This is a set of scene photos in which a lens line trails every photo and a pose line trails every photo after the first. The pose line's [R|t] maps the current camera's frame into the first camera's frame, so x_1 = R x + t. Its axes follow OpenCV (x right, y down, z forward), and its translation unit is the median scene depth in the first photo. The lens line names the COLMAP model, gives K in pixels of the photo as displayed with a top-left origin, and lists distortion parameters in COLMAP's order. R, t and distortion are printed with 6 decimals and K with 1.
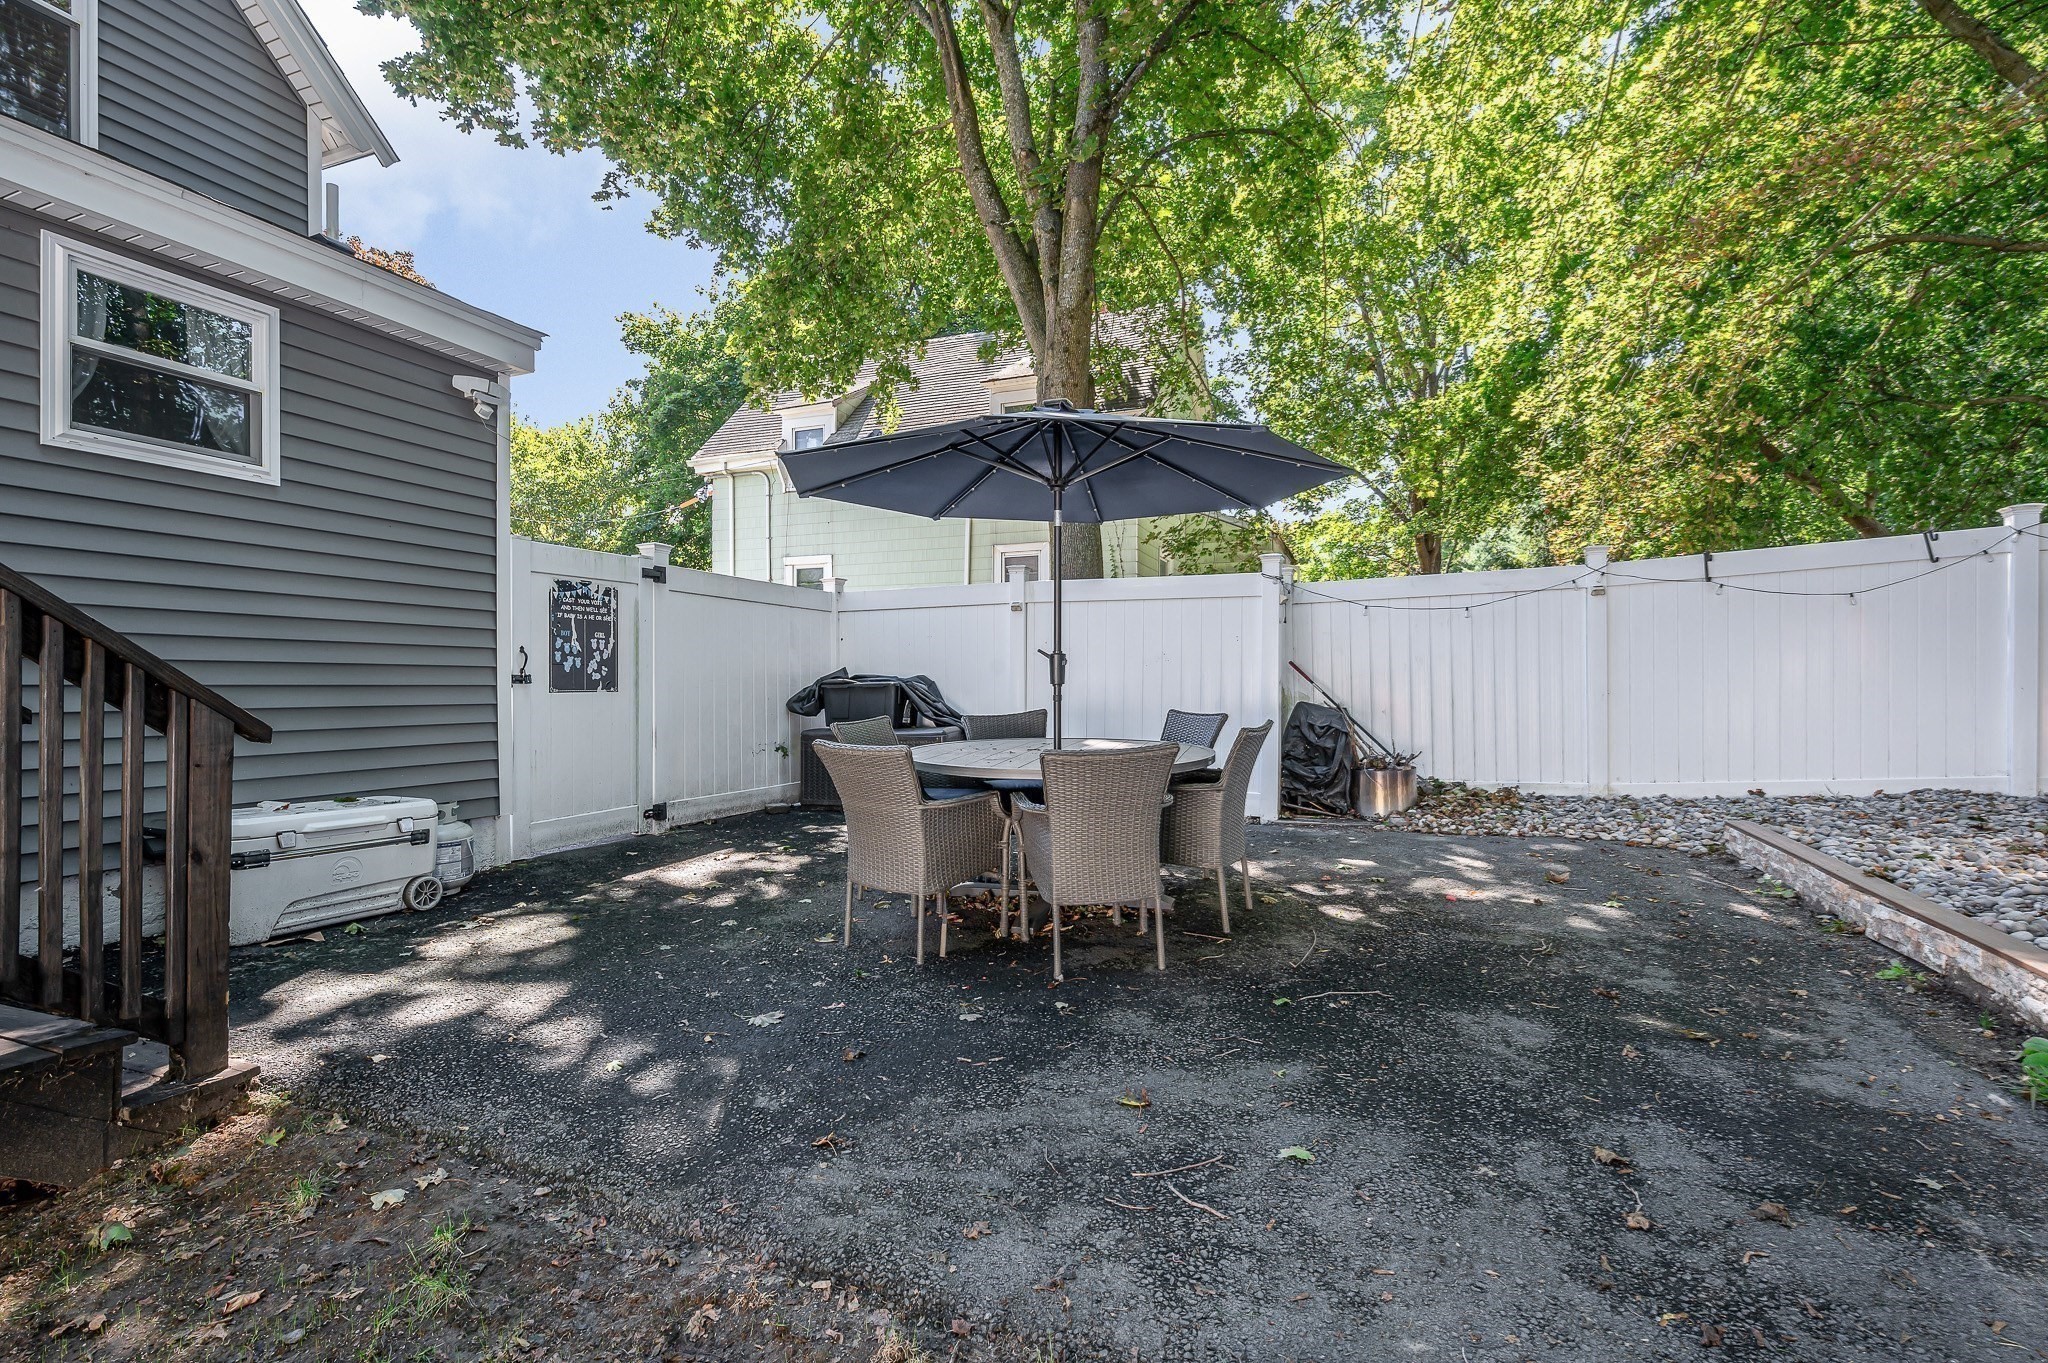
lens RADIAL K [[937.0, 0, 1028.6], [0, 937.0, 685.4], [0, 0, 1]] dist [0.000008, -0.000225]
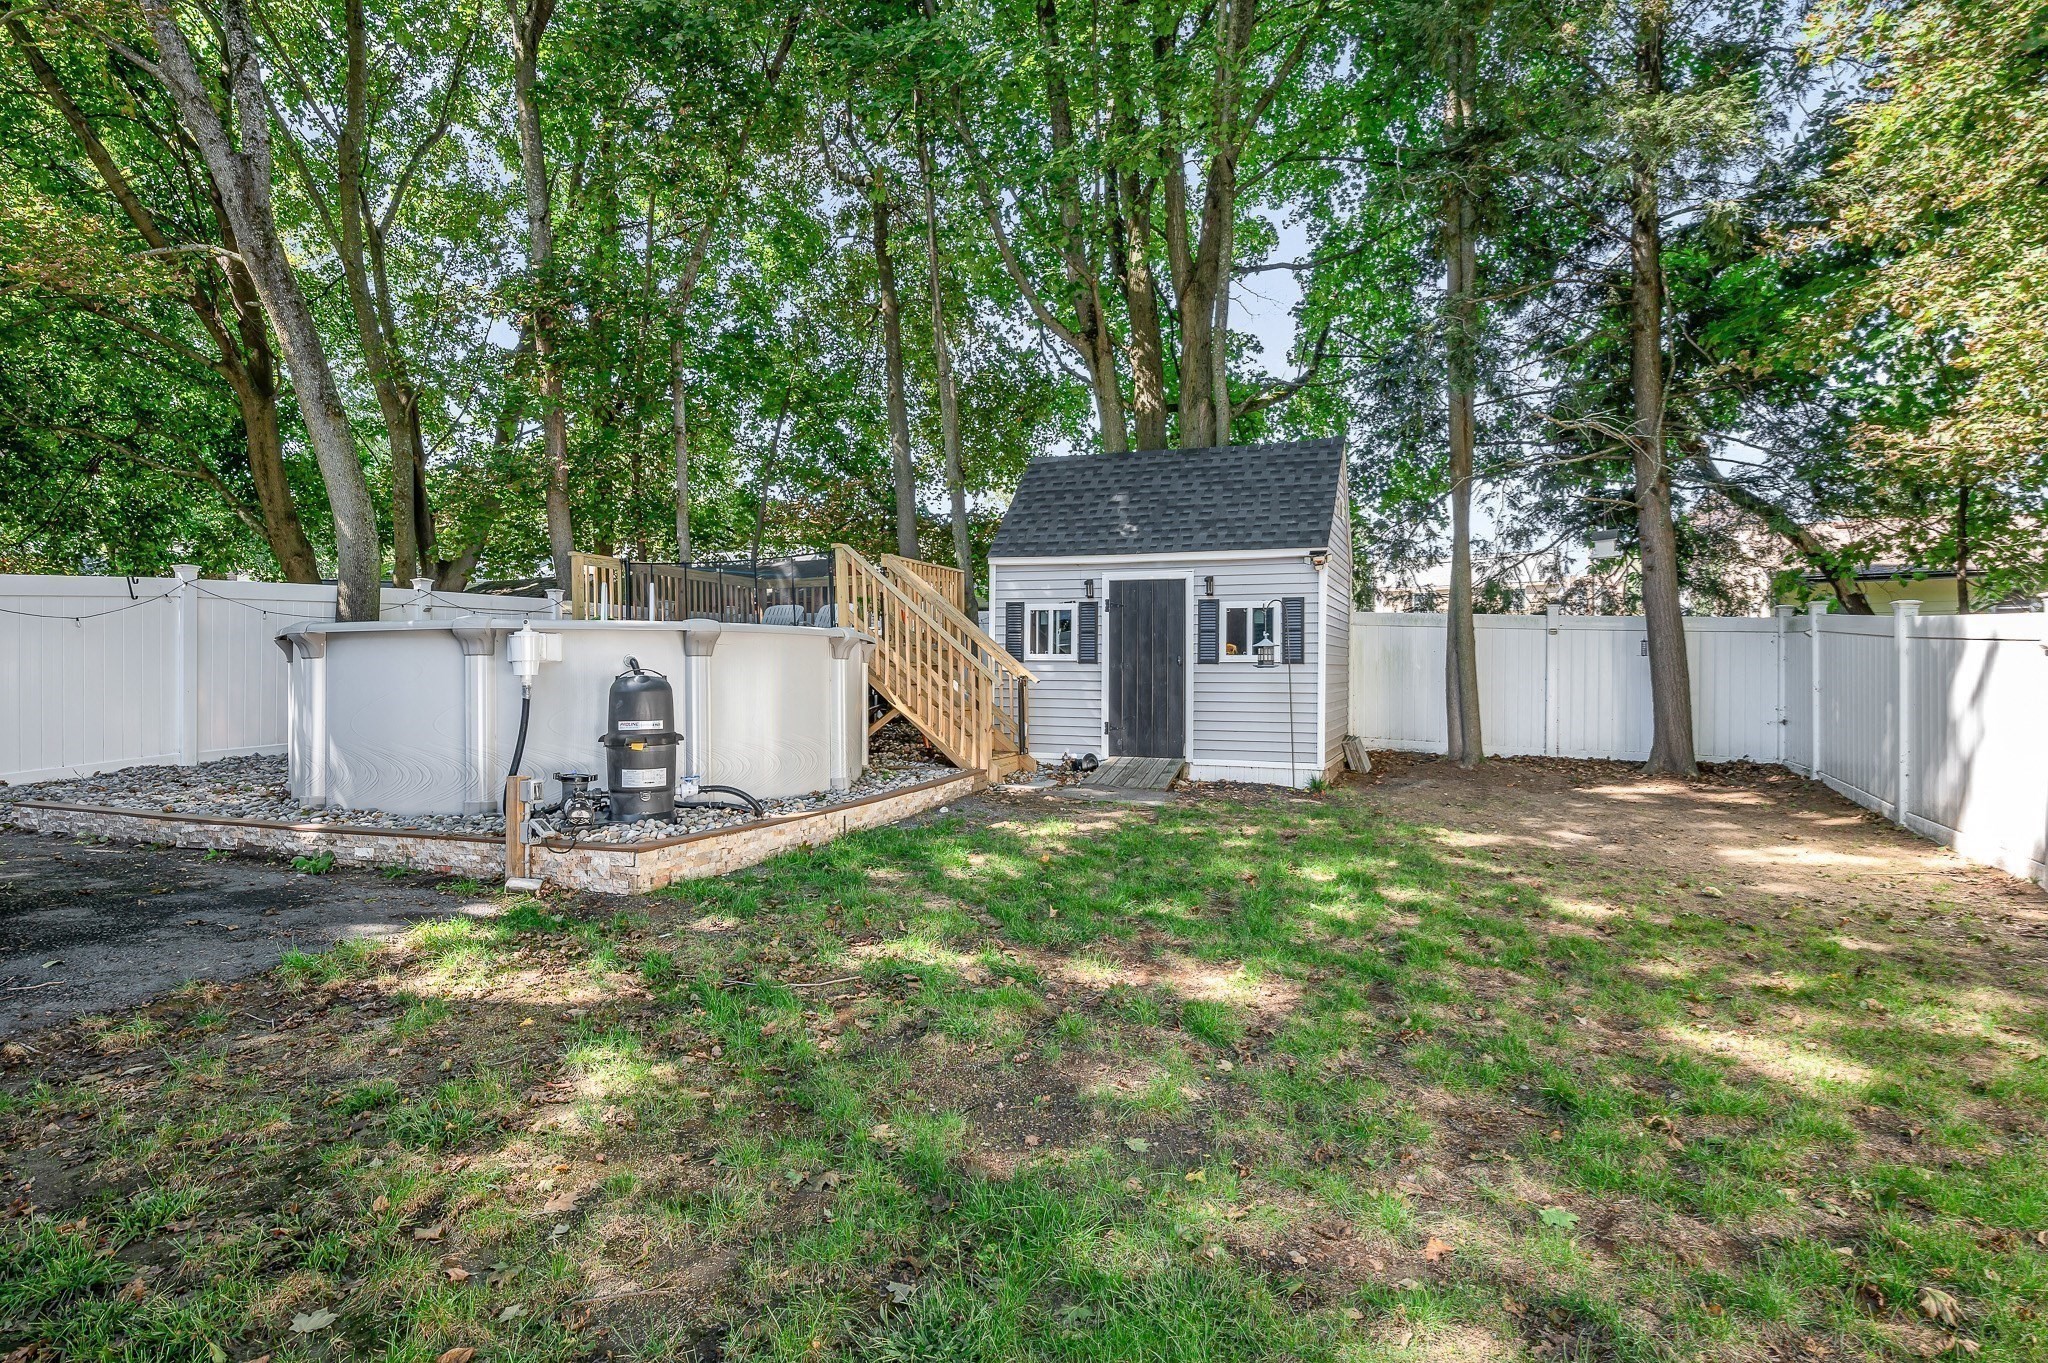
lens RADIAL K [[1071.6, 0, 1032.9], [0, 1071.6, 690.0], [0, 0, 1]] dist [-0.025081, 0.000314]
pose [[-0.026667, -0.007220, 0.999618, -0.588250], [0.009869, 0.999923, 0.007486, 0.001656], [-0.999596, 0.010065, -0.026594, -0.257738]]
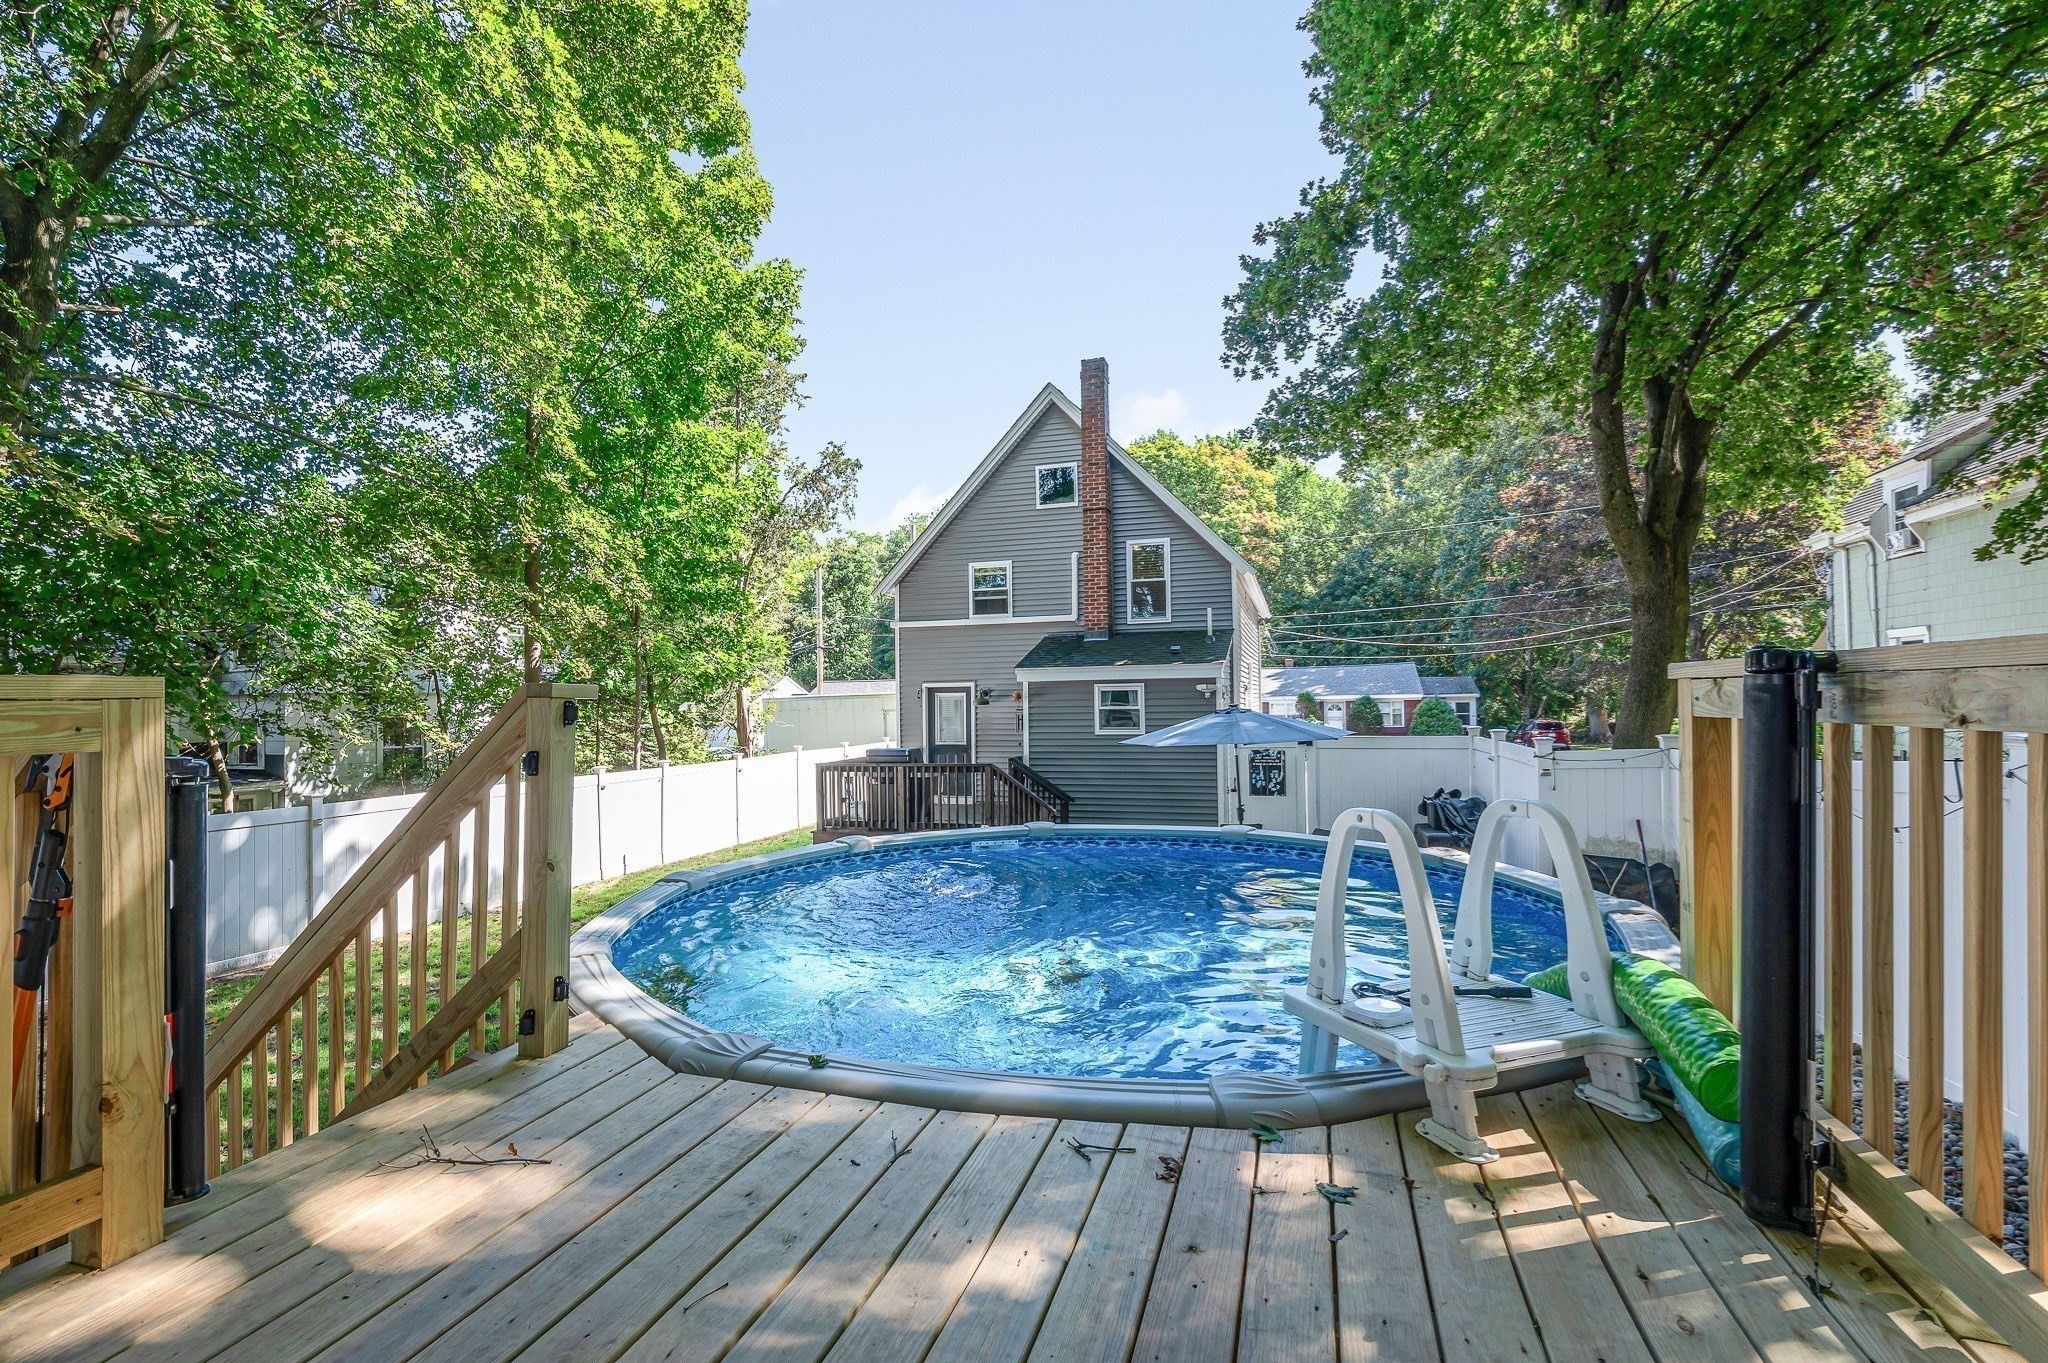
lens RADIAL K [[913.3, 0, 1024.0], [0, 913.3, 681.5], [0, 0, 1]] dist [-0.001376, -0.000122]
pose [[0.075733, -0.018501, -0.996957, 1.670243], [0.014438, 0.999743, -0.017456, -0.234049], [0.997024, -0.013072, 0.075980, 0.195243]]
